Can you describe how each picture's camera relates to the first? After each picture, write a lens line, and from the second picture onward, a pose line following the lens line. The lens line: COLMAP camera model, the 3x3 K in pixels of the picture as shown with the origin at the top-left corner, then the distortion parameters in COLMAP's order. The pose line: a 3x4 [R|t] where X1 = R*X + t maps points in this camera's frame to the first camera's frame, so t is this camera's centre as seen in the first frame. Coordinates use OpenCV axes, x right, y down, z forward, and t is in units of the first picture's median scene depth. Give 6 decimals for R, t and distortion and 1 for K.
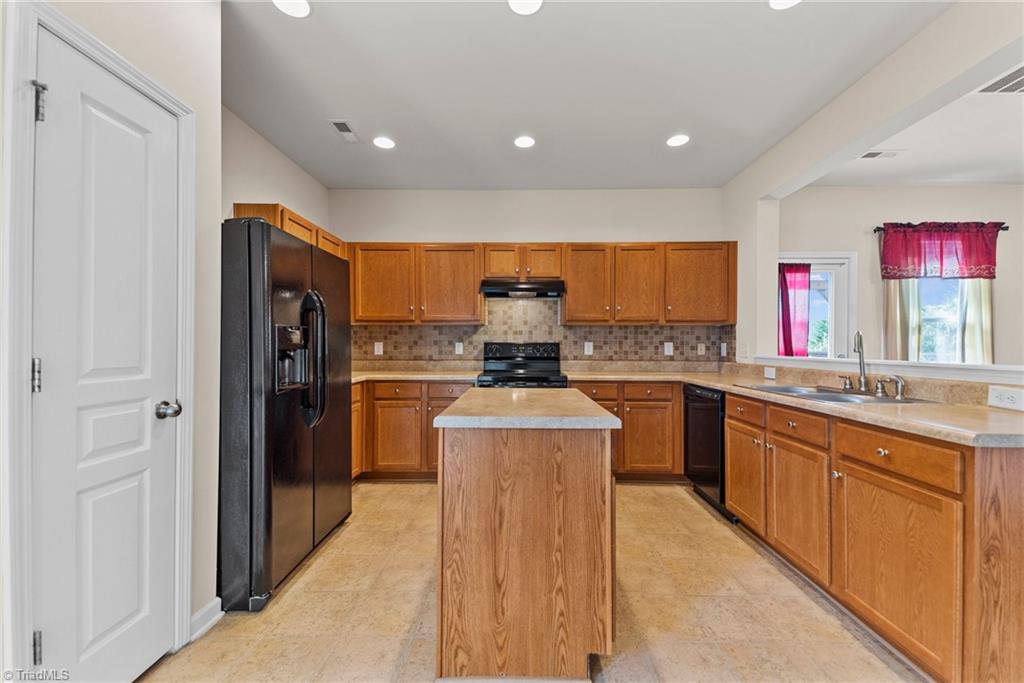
lens RADIAL K [[402.0, 0, 512.0], [0, 402.0, 341.5], [0, 0, 1]] dist [0.001601, 0.000052]
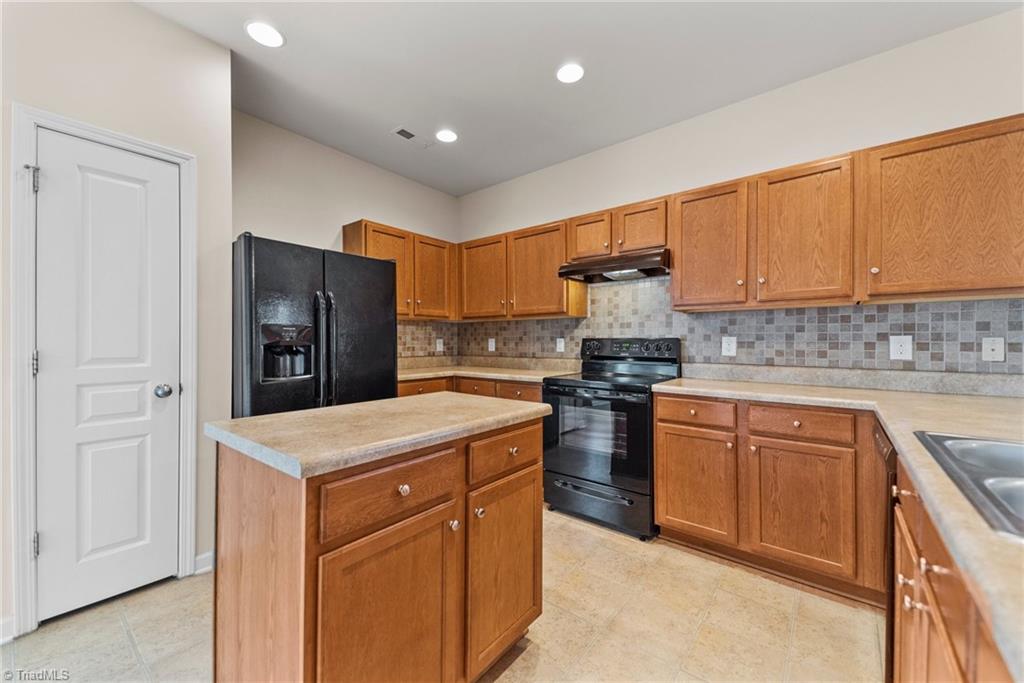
lens RADIAL K [[393.6, 0, 512.0], [0, 393.6, 341.5], [0, 0, 1]] dist [0.015430, -0.000015]
pose [[0.778166, -0.001319, -0.628058, 0.325689], [0.006989, 0.999954, 0.006560, 0.002862], [0.628020, -0.009494, 0.778139, 0.270895]]
